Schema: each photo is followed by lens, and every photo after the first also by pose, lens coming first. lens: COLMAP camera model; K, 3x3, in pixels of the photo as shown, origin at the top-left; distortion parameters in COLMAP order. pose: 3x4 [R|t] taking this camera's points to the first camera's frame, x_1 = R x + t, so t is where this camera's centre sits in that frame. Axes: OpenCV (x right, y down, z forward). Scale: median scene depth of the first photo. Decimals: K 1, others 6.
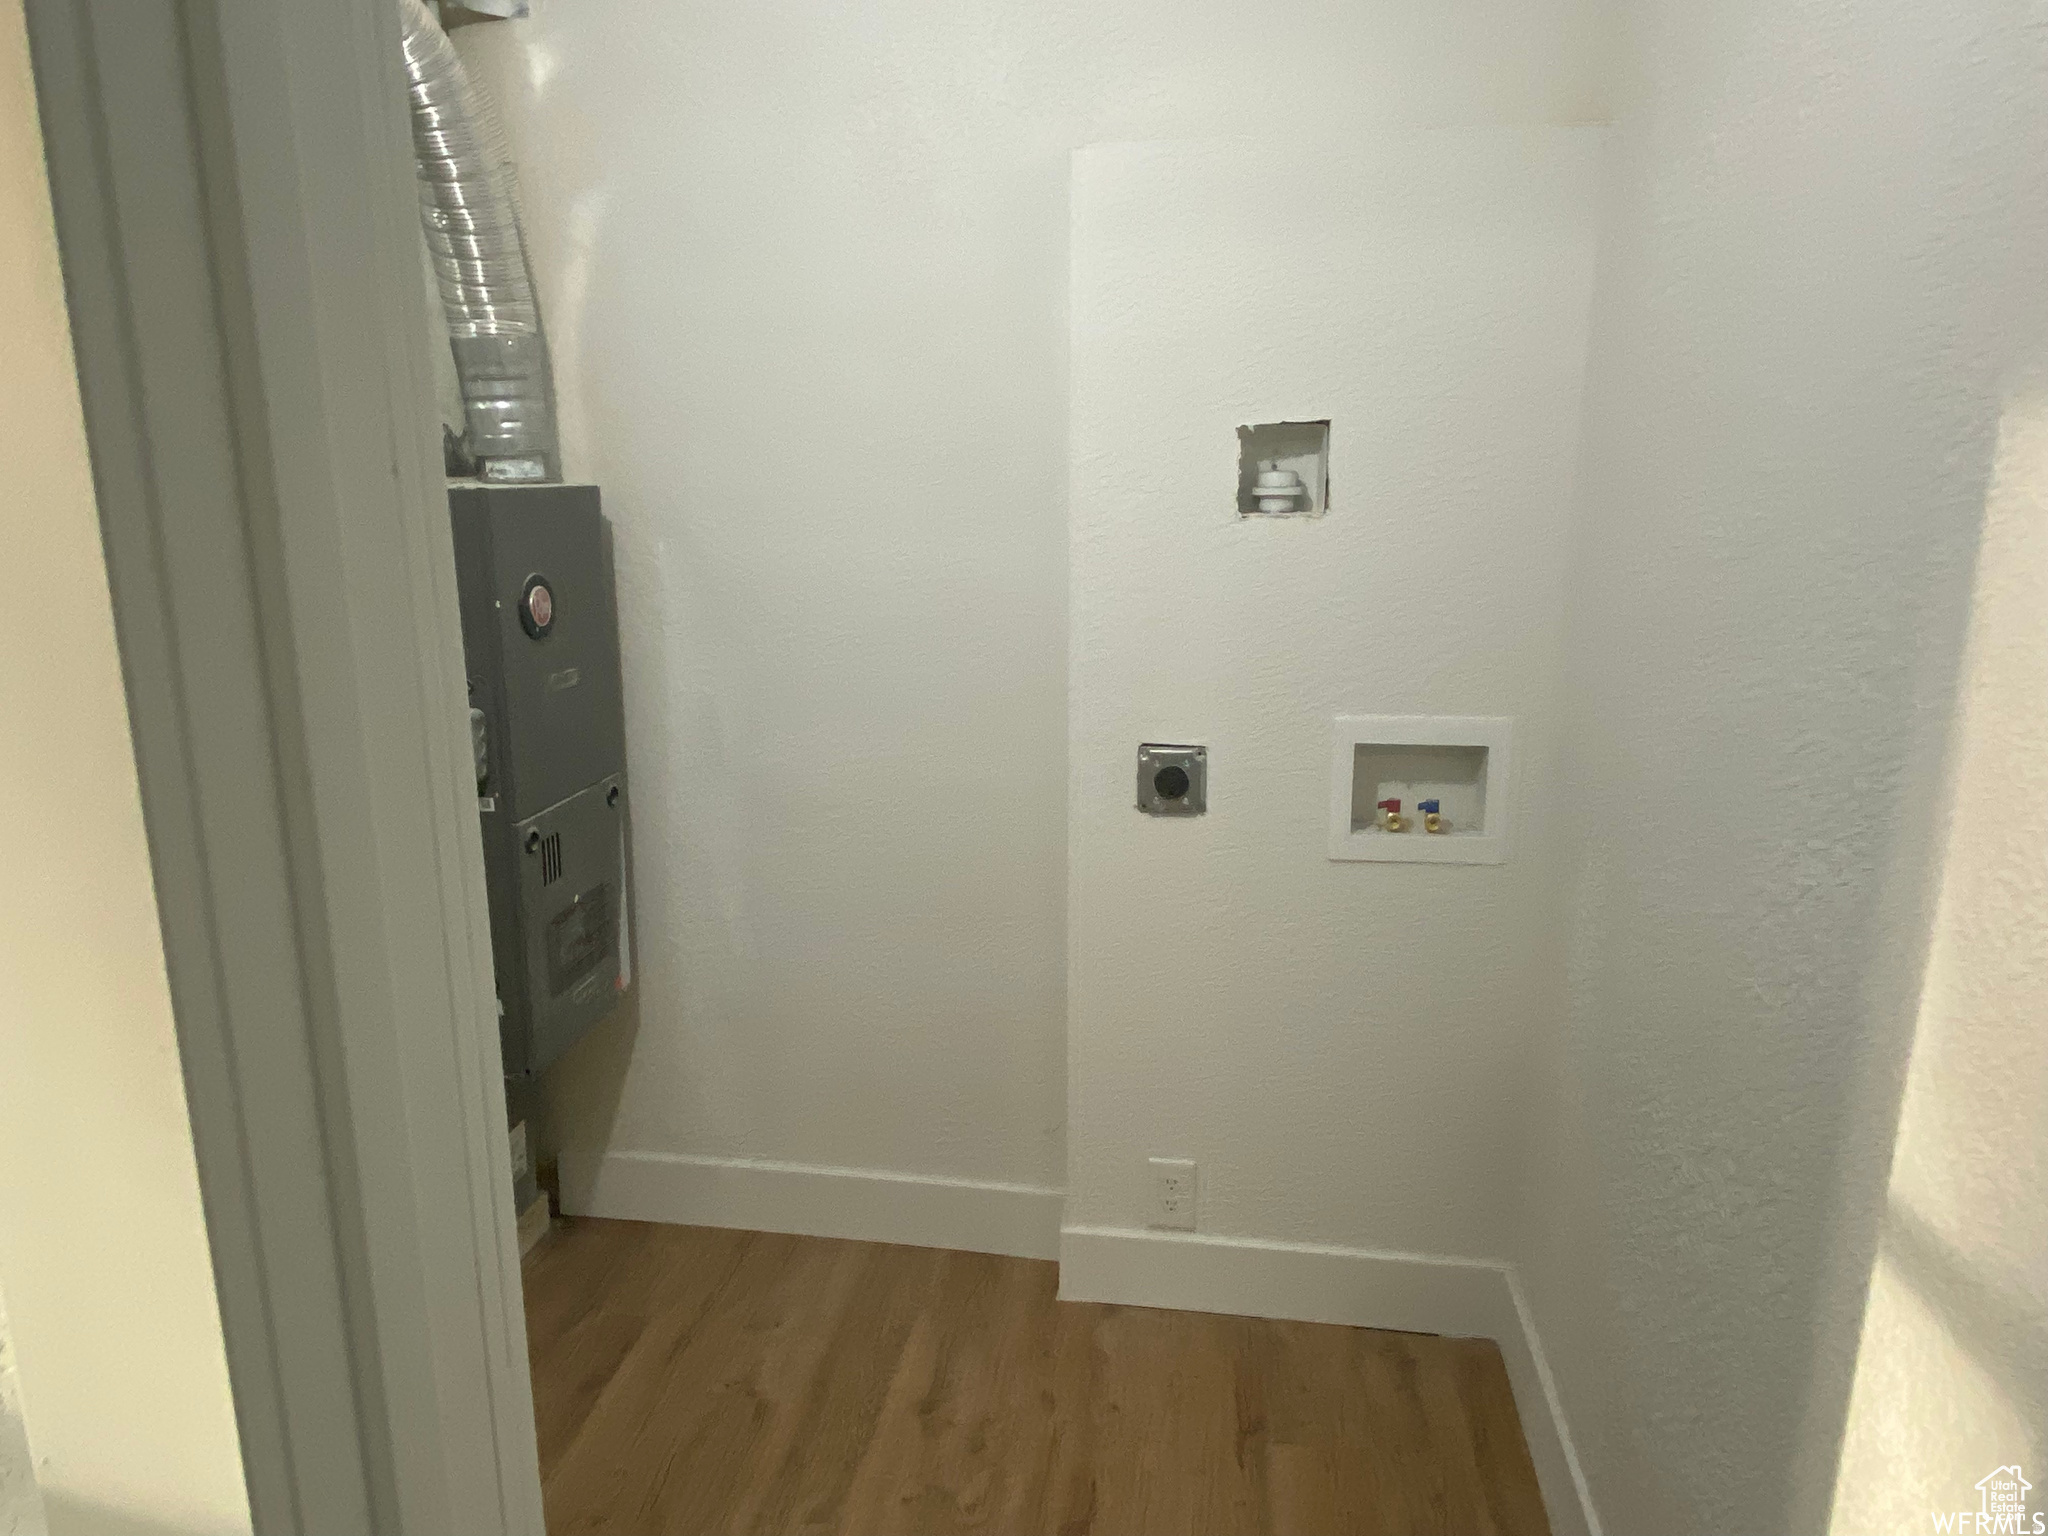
lens RADIAL K [[1322.8, 0, 1024.8], [0, 1322.8, 763.3], [0, 0, 1]] dist [0.114127, -0.131058]
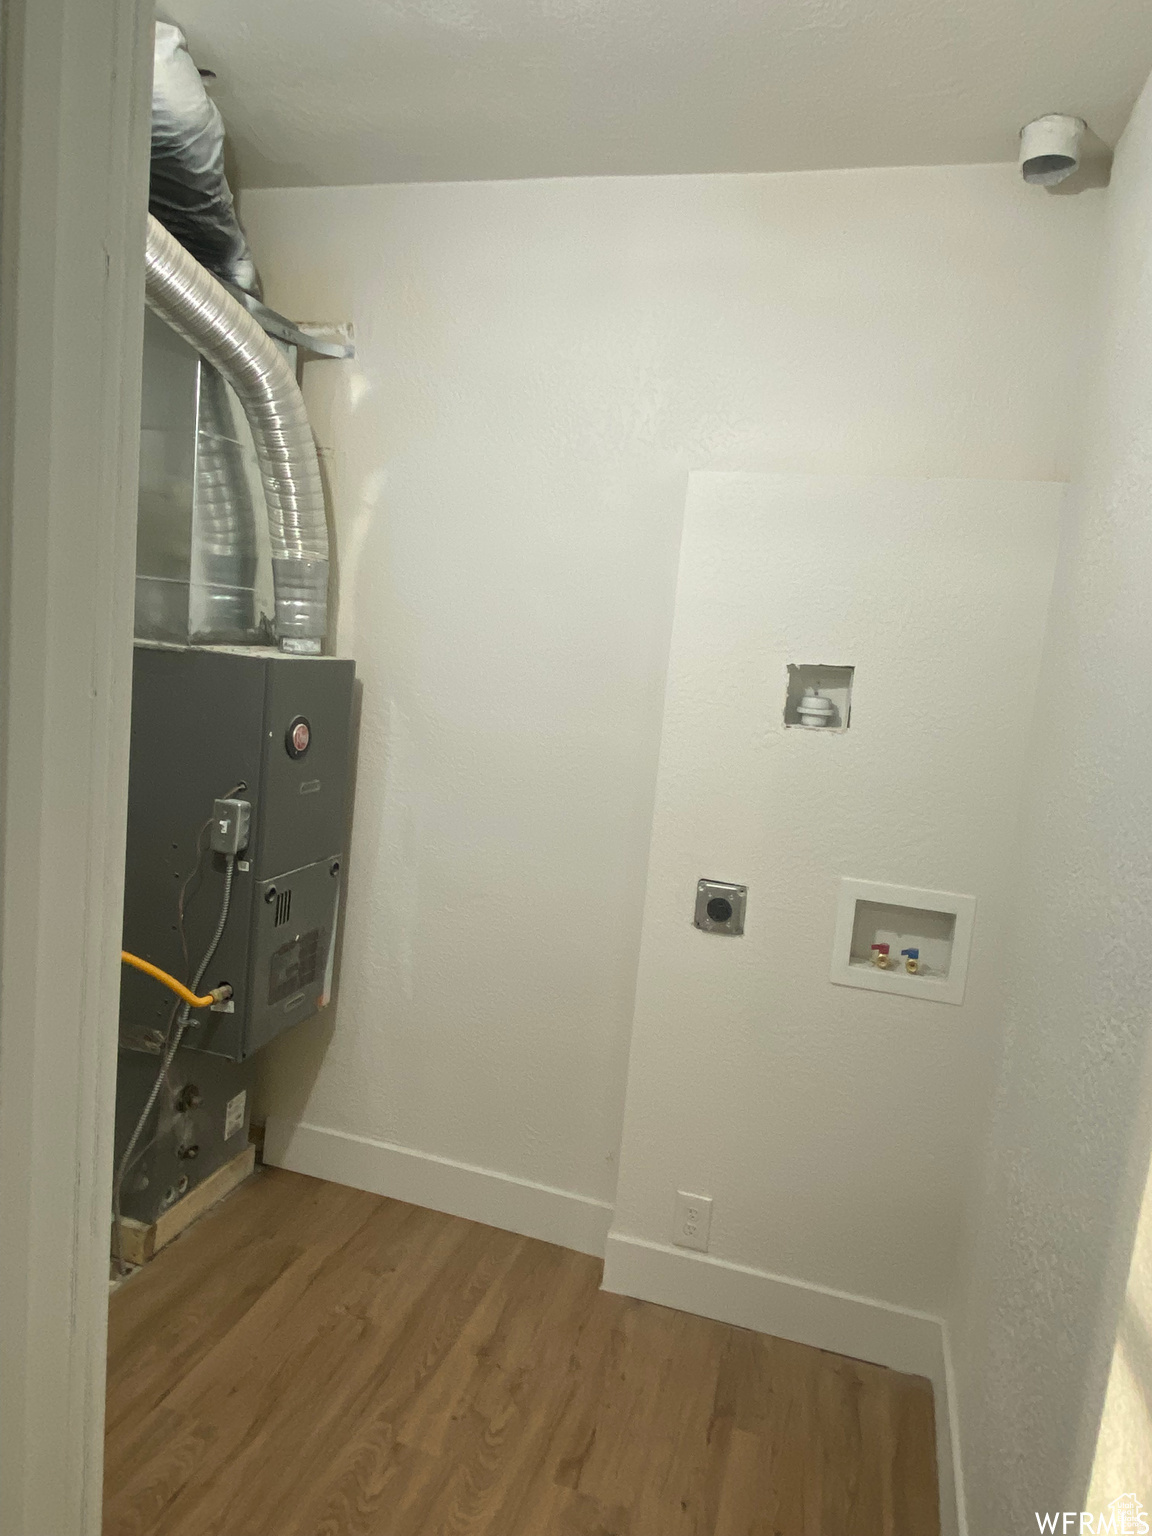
lens RADIAL K [[992.1, 0, 588.3], [0, 992.1, 768.9], [0, 0, 1]] dist [0.114127, -0.131058]
pose [[0.985972, 0.111031, -0.124628, 0.091777], [-0.122844, 0.988202, -0.091470, -0.019044], [0.113002, 0.105497, 0.987978, -0.055028]]
